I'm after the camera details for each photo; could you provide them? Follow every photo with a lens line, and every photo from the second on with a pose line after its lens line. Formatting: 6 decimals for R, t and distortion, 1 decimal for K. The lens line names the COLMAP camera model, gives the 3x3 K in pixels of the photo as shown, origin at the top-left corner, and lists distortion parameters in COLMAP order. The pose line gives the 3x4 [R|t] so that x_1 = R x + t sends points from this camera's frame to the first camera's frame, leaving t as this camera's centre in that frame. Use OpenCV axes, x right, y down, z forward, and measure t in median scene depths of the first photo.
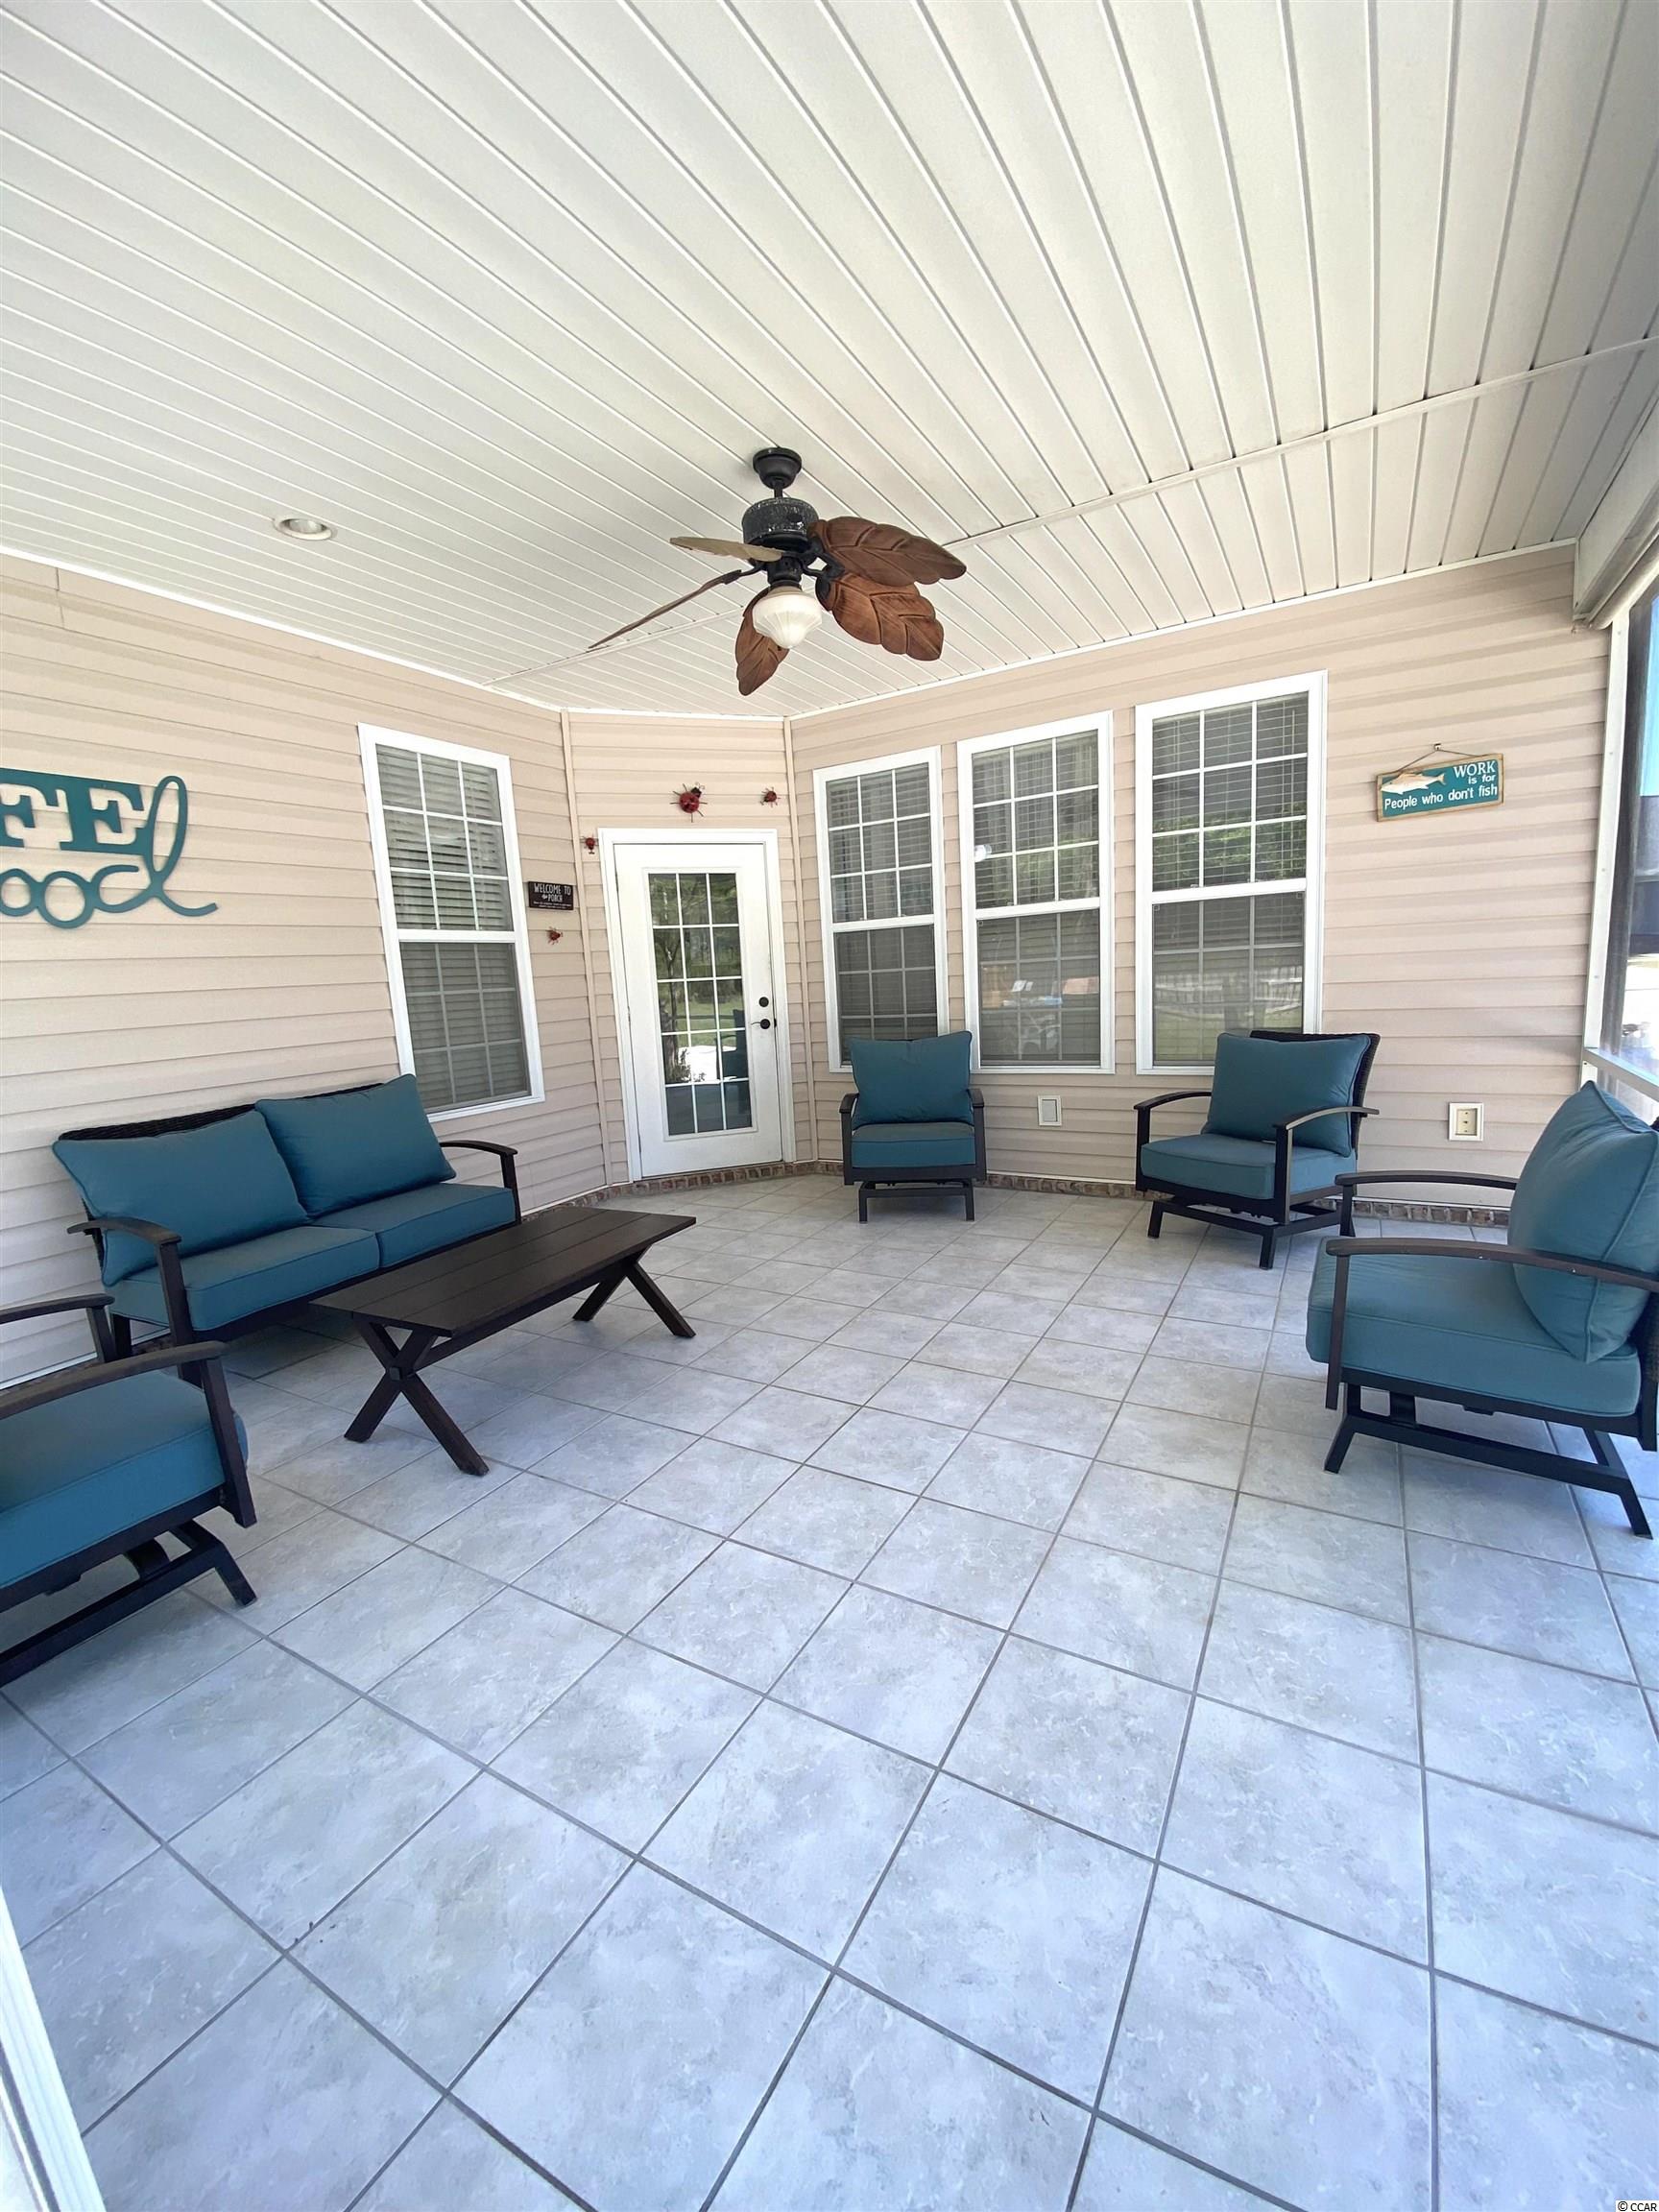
lens RADIAL K [[893.4, 0, 829.5], [0, 893.4, 1106.0], [0, 0, 1]] dist [0.002046, -0.011960]
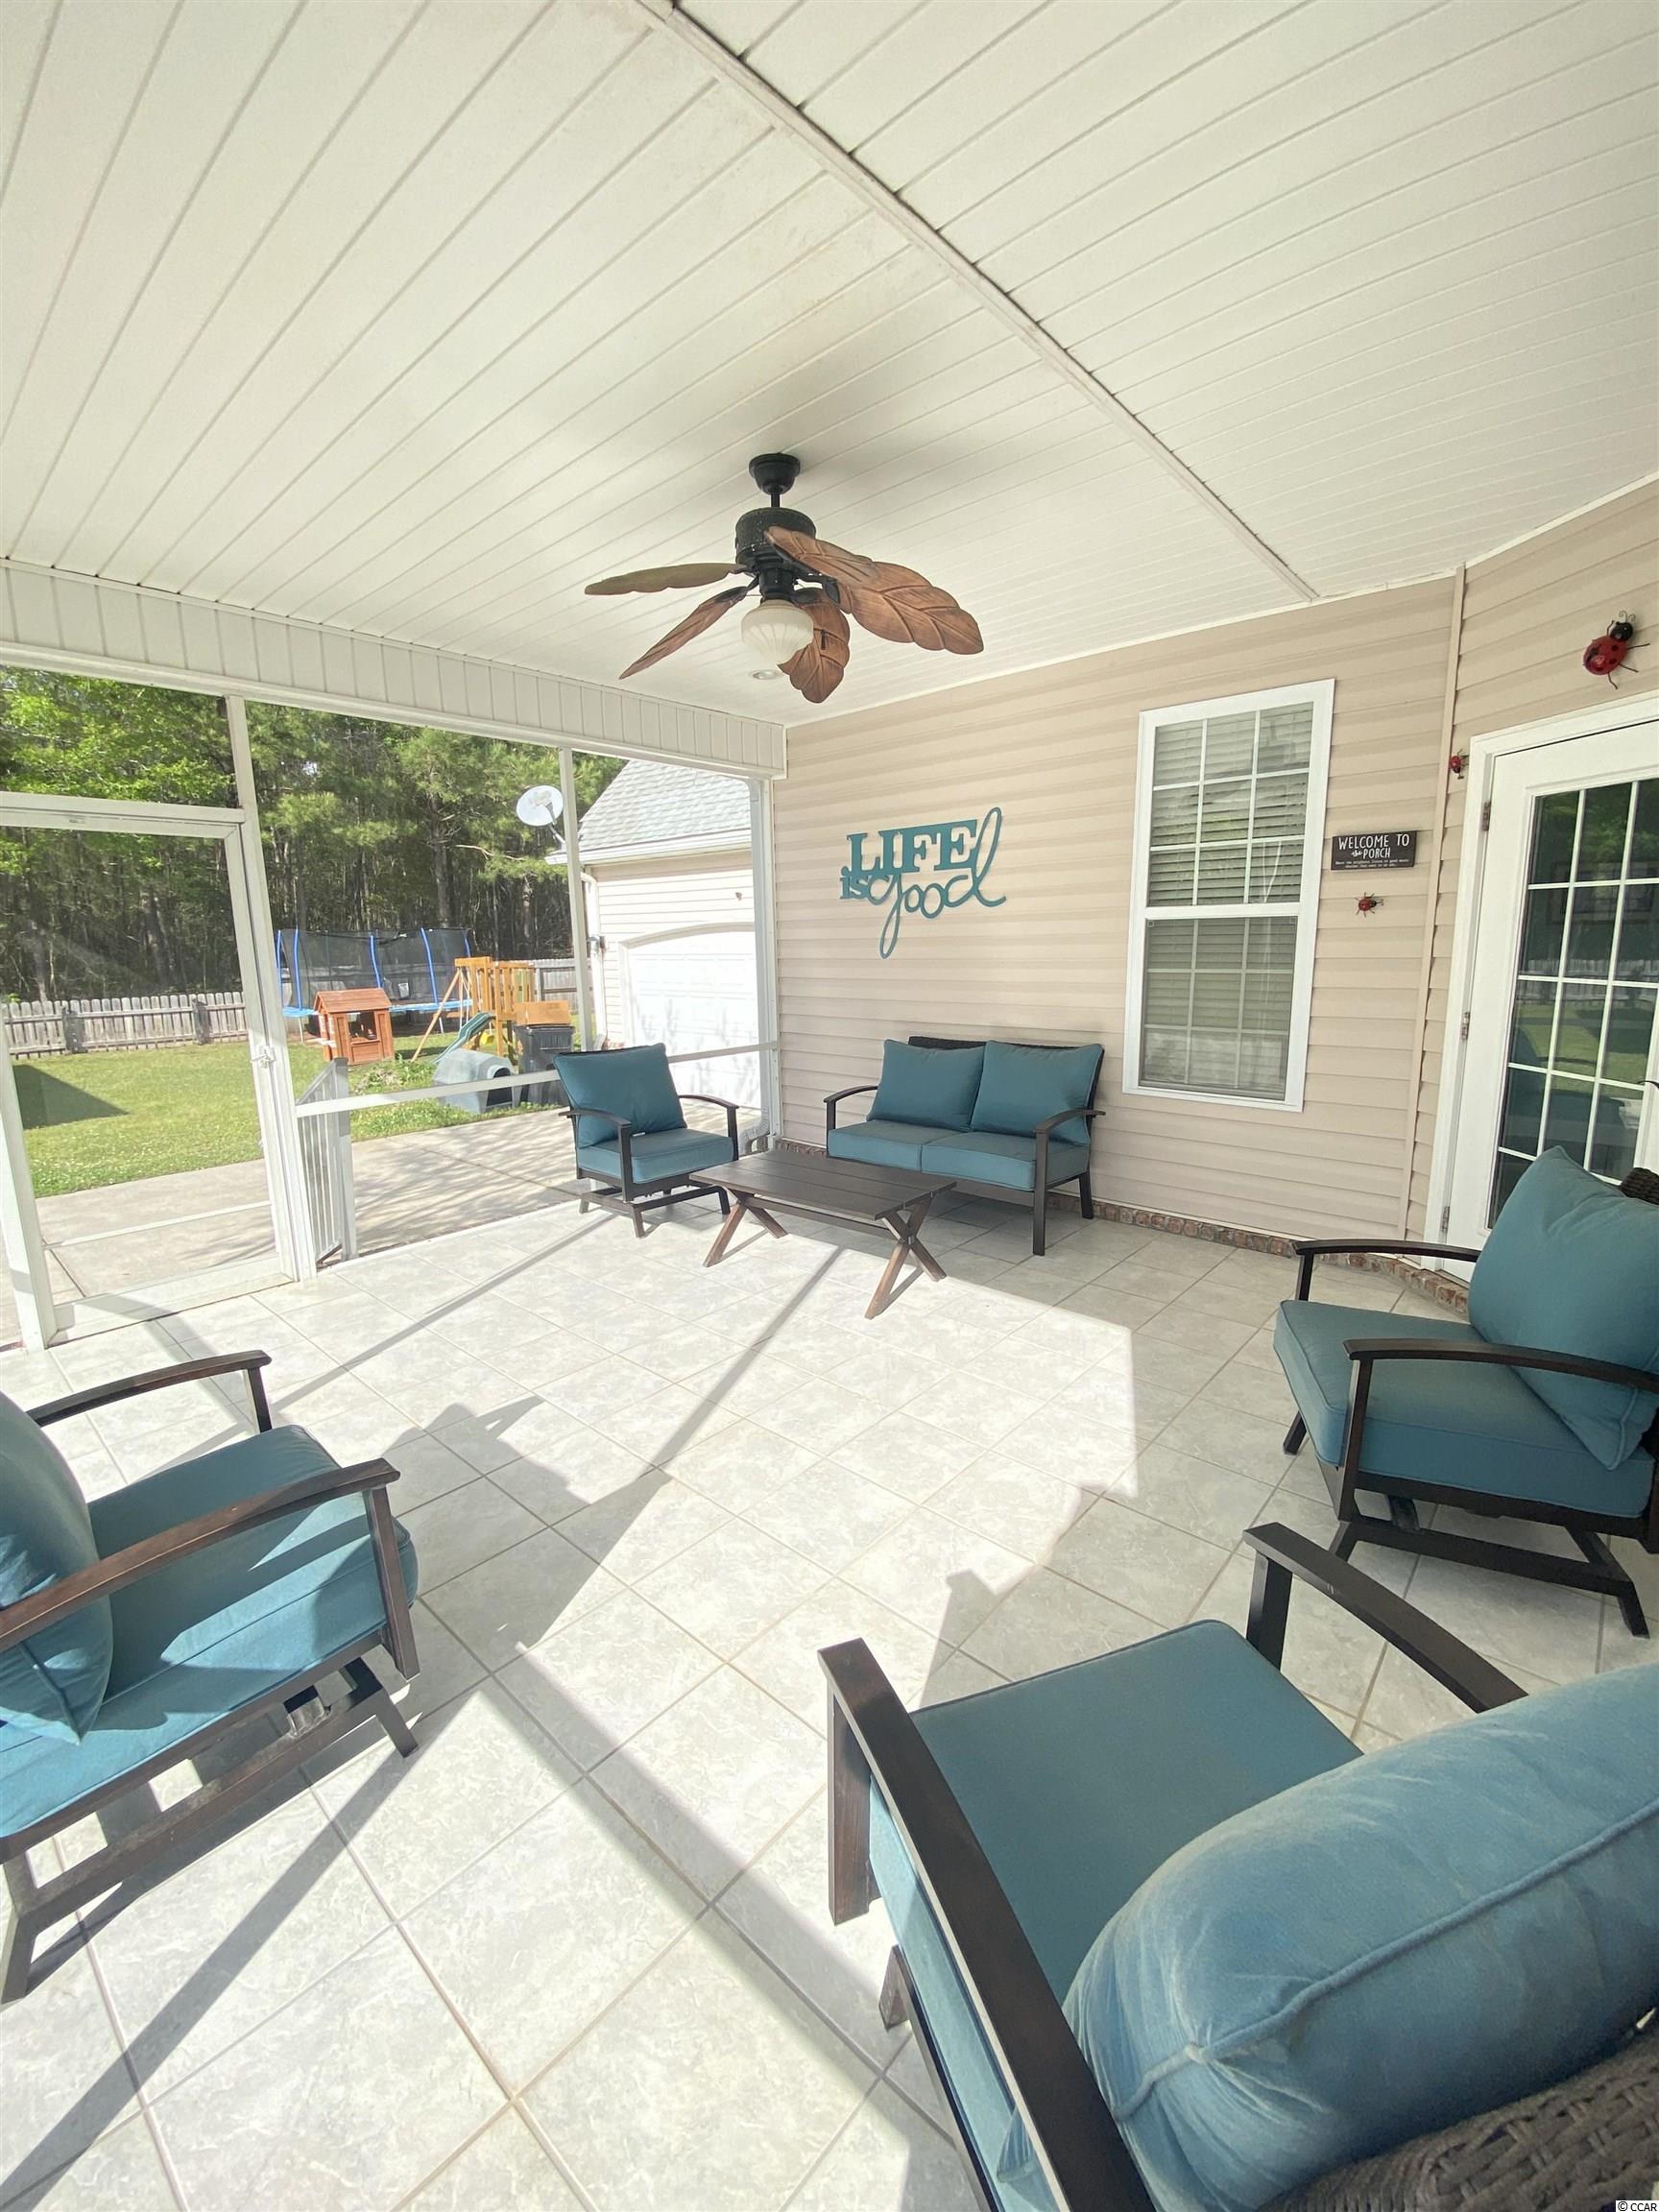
lens RADIAL K [[893.4, 0, 829.5], [0, 893.4, 1106.0], [0, 0, 1]] dist [0.002046, -0.011960]
pose [[-0.213147, 0.233061, -0.948816, 0.812239], [-0.118520, 0.957792, 0.261891, -0.261815], [0.969805, 0.168274, -0.176528, 1.099309]]
